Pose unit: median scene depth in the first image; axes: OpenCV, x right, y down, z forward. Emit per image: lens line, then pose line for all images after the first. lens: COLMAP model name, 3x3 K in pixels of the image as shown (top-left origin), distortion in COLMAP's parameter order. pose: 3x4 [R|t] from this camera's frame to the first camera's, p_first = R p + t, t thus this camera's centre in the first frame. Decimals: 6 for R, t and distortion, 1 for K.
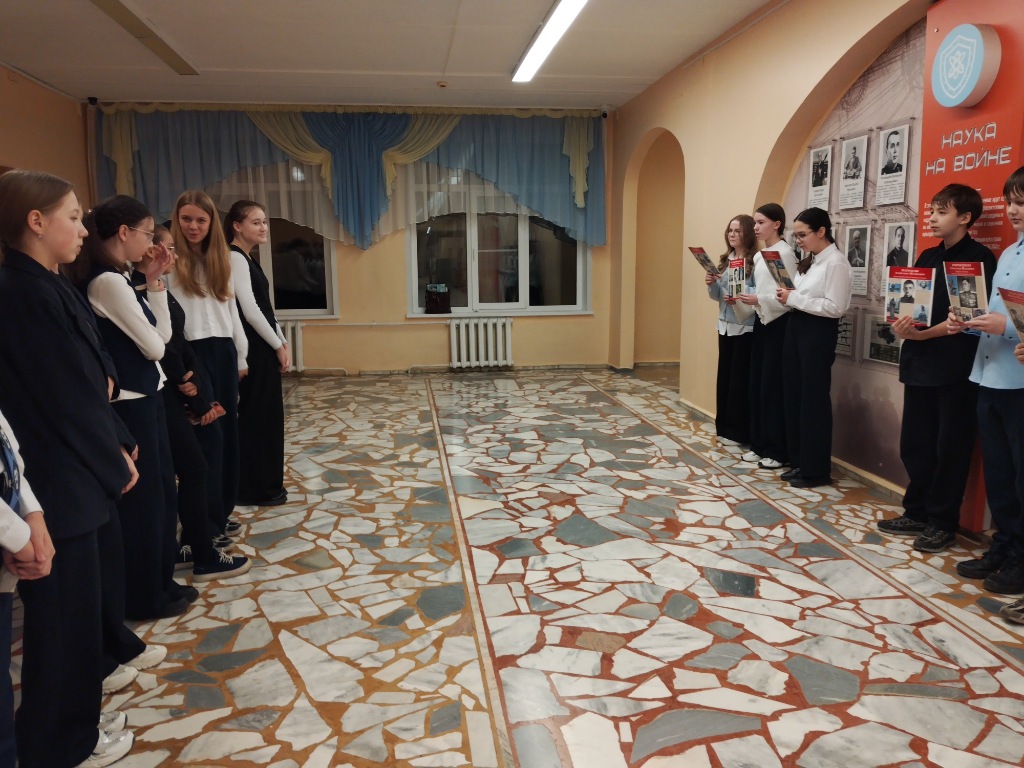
lens RADIAL K [[816.6, 0, 517.3], [0, 816.6, 373.1], [0, 0, 1]] dist [0.040059, -0.038441]
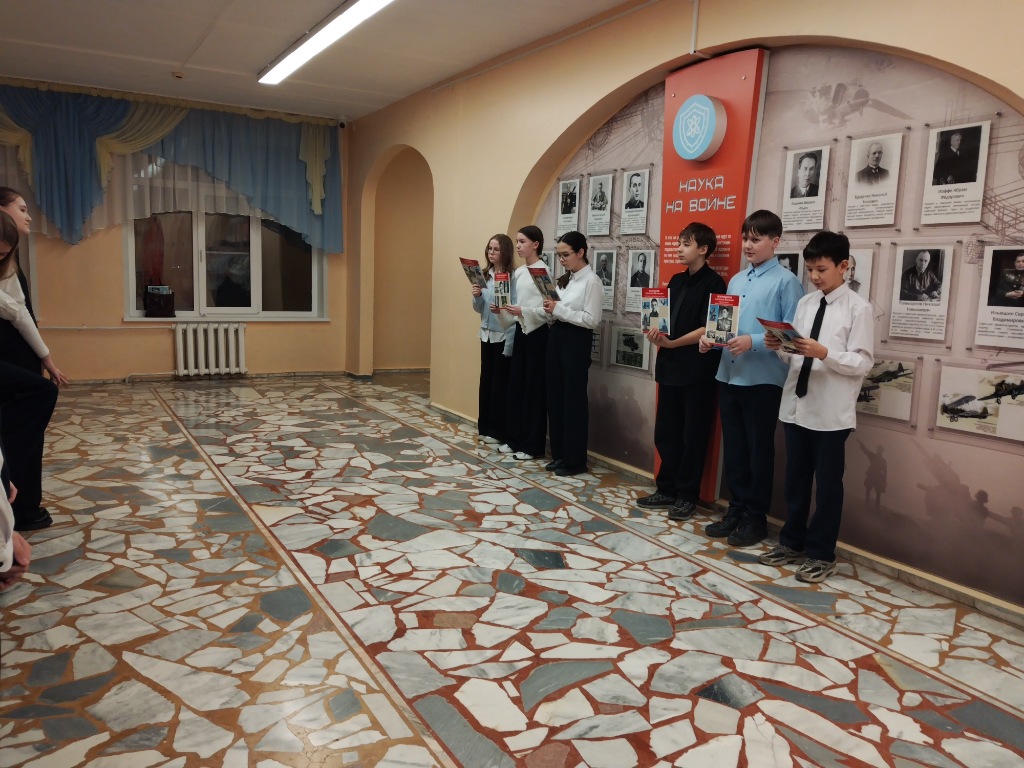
lens RADIAL K [[816.6, 0, 517.3], [0, 816.6, 373.1], [0, 0, 1]] dist [0.040059, -0.038441]
pose [[0.925079, -0.006860, 0.379713, -0.163043], [0.010900, 0.999905, -0.008489, 0.005124], [-0.379619, 0.011992, 0.925065, -0.034237]]
